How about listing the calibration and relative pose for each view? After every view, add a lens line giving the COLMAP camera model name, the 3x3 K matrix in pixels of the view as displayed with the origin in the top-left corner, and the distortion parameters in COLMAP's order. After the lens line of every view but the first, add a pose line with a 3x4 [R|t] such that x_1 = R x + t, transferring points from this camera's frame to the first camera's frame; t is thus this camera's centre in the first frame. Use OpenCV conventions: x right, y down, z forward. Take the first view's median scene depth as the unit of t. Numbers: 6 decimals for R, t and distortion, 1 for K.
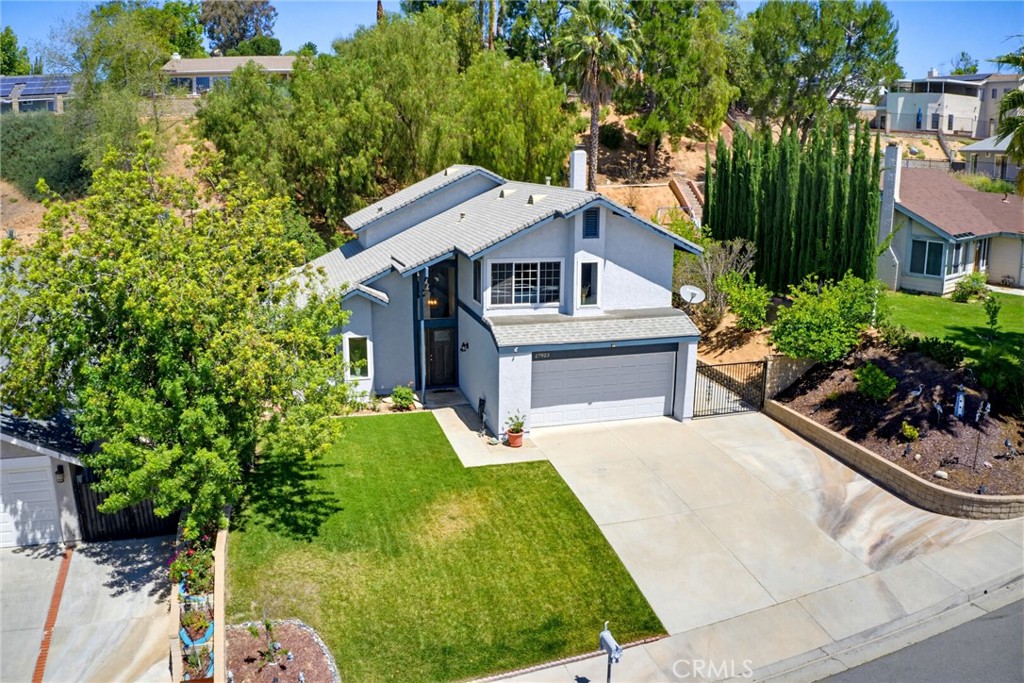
lens RADIAL K [[808.3, 0, 512.0], [0, 808.3, 341.5], [0, 0, 1]] dist [-0.192213, 0.030244]
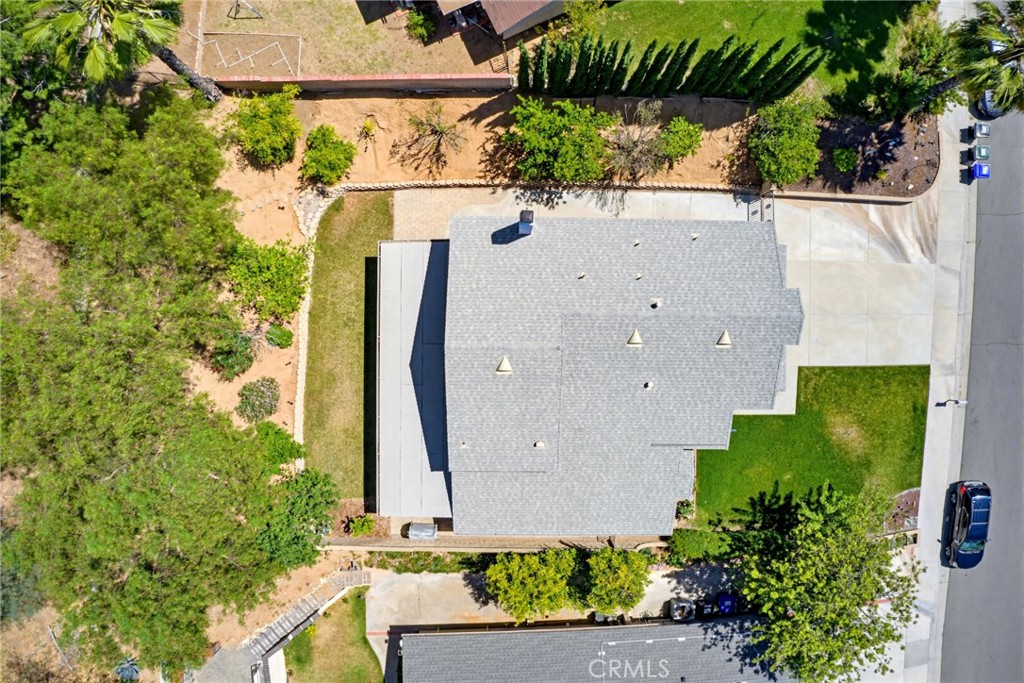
lens RADIAL K [[808.3, 0, 512.0], [0, 808.3, 341.5], [0, 0, 1]] dist [-0.192213, 0.030244]
pose [[0.285422, -0.958248, -0.017160, -0.048472], [0.225952, 0.049880, 0.972861, -1.548878], [-0.931386, -0.281554, 0.230754, 1.125466]]
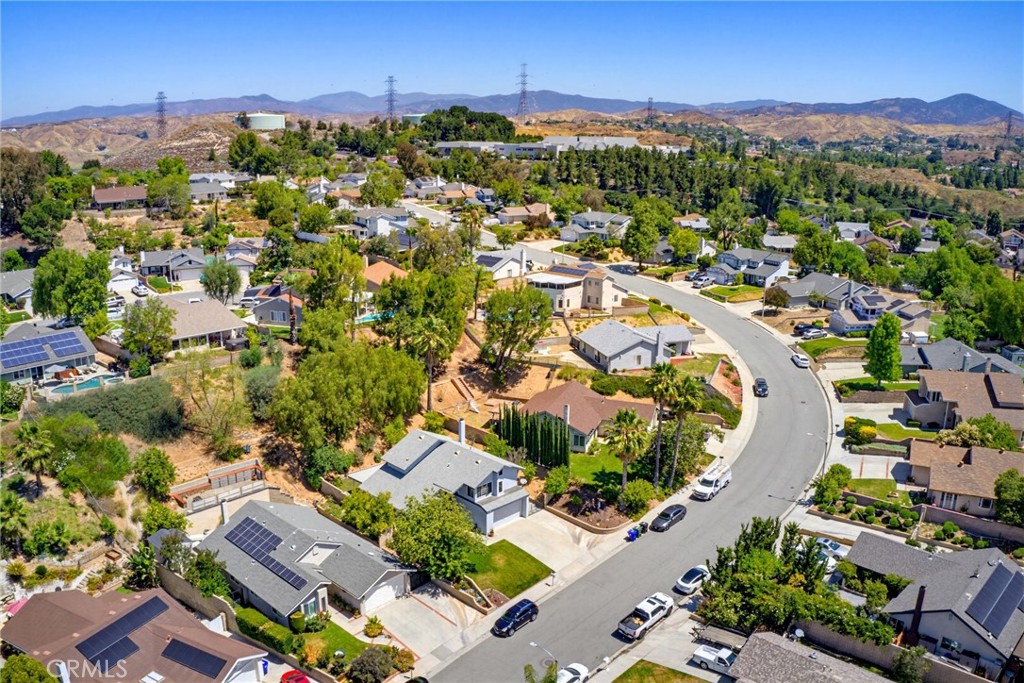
lens RADIAL K [[808.3, 0, 512.0], [0, 808.3, 341.5], [0, 0, 1]] dist [-0.192213, 0.030244]
pose [[0.879849, -0.119807, 0.459905, -1.468926], [0.107473, 0.992793, 0.053020, -0.926577], [-0.462942, 0.002777, 0.886384, -2.252572]]
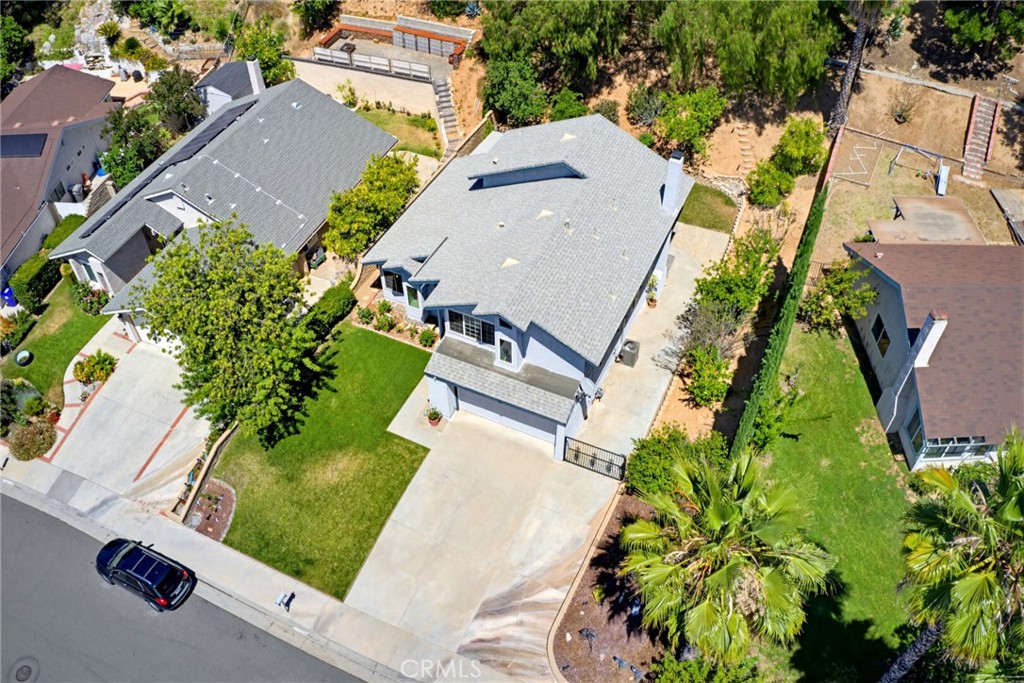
lens RADIAL K [[808.3, 0, 512.0], [0, 808.3, 341.5], [0, 0, 1]] dist [-0.192213, 0.030244]
pose [[0.749947, 0.472548, -0.462901, 0.737921], [-0.138746, 0.796579, 0.588397, -0.901083], [0.646783, -0.377041, 0.662956, 0.138346]]
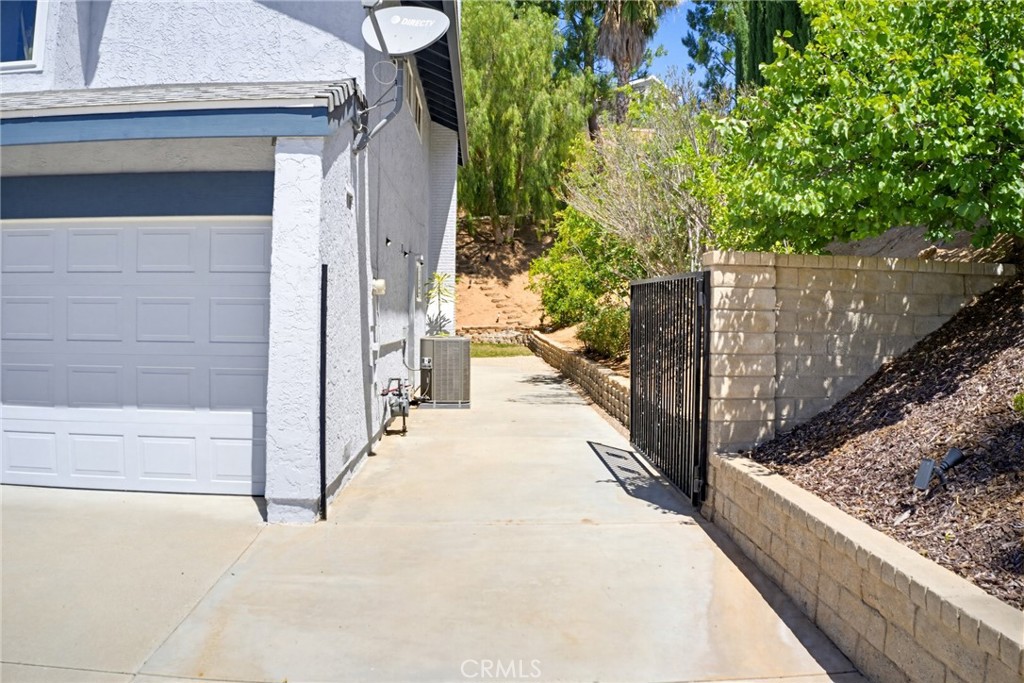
lens RADIAL K [[808.3, 0, 512.0], [0, 808.3, 341.5], [0, 0, 1]] dist [-0.192213, 0.030244]
pose [[0.970789, -0.000056, -0.239935, 0.351277], [-0.047223, 0.980396, -0.191294, 0.096474], [0.235242, 0.197037, 0.951755, 0.849875]]
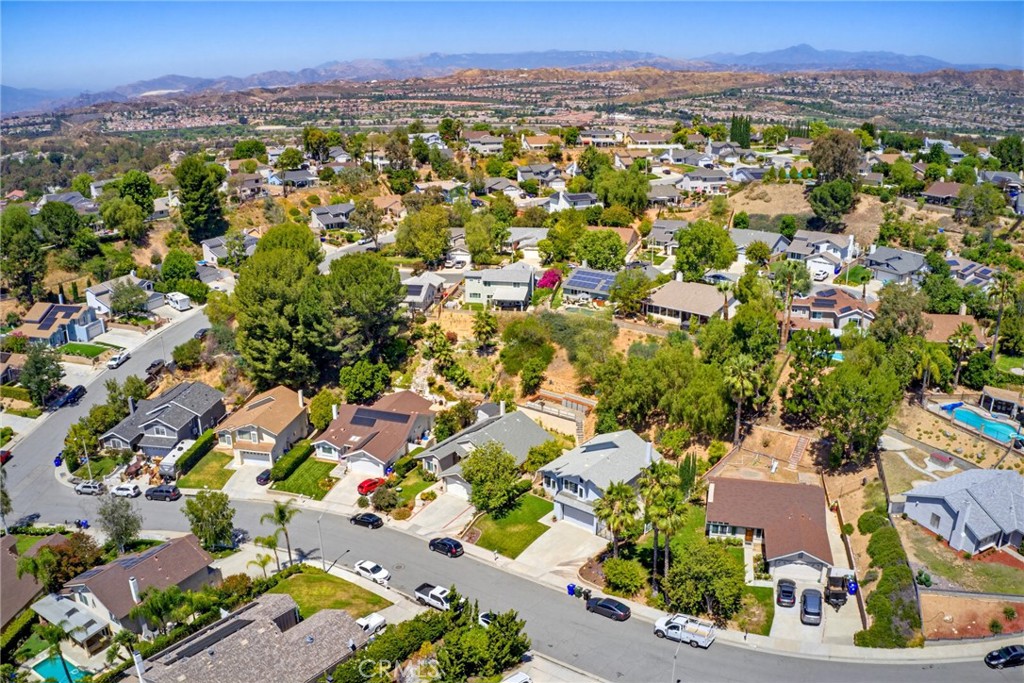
lens RADIAL K [[808.3, 0, 512.0], [0, 808.3, 341.5], [0, 0, 1]] dist [-0.192213, 0.030244]
pose [[0.570543, 0.252702, -0.781423, 2.952409], [-0.182359, 0.966713, 0.179475, -1.517688], [0.800766, 0.040101, 0.597634, -1.768710]]
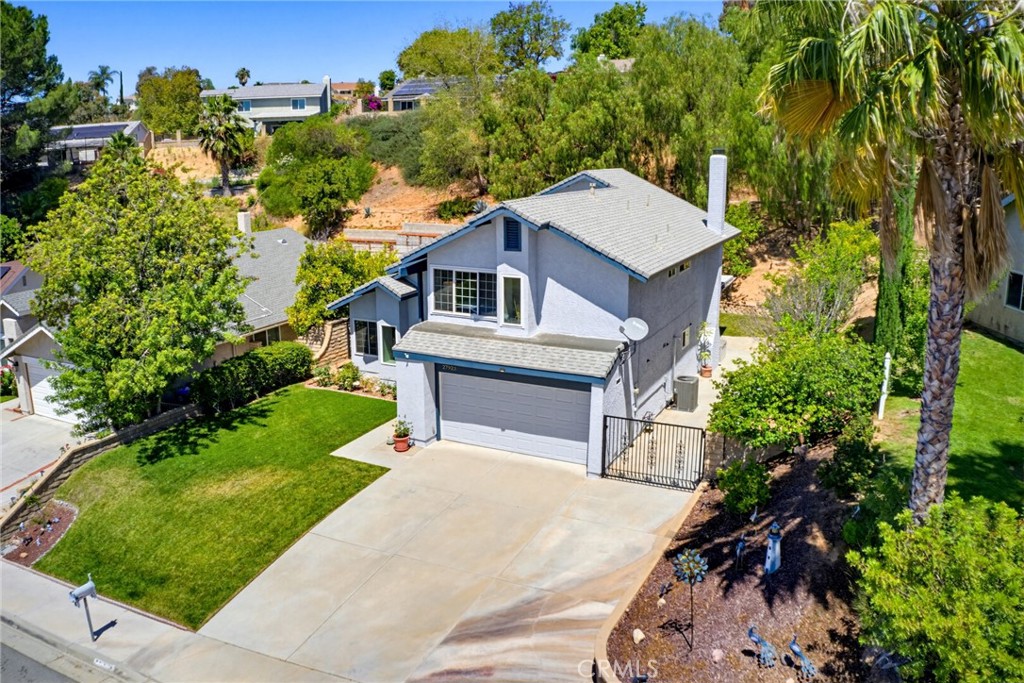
lens RADIAL K [[800.3, 0, 512.0], [0, 800.3, 341.5], [0, 0, 1]] dist [-0.184947, 0.007197]
pose [[0.741777, 0.150640, -0.653509, 0.723952], [-0.148632, 0.987141, 0.058837, -0.082347], [0.653968, 0.053489, 0.754629, 0.328538]]
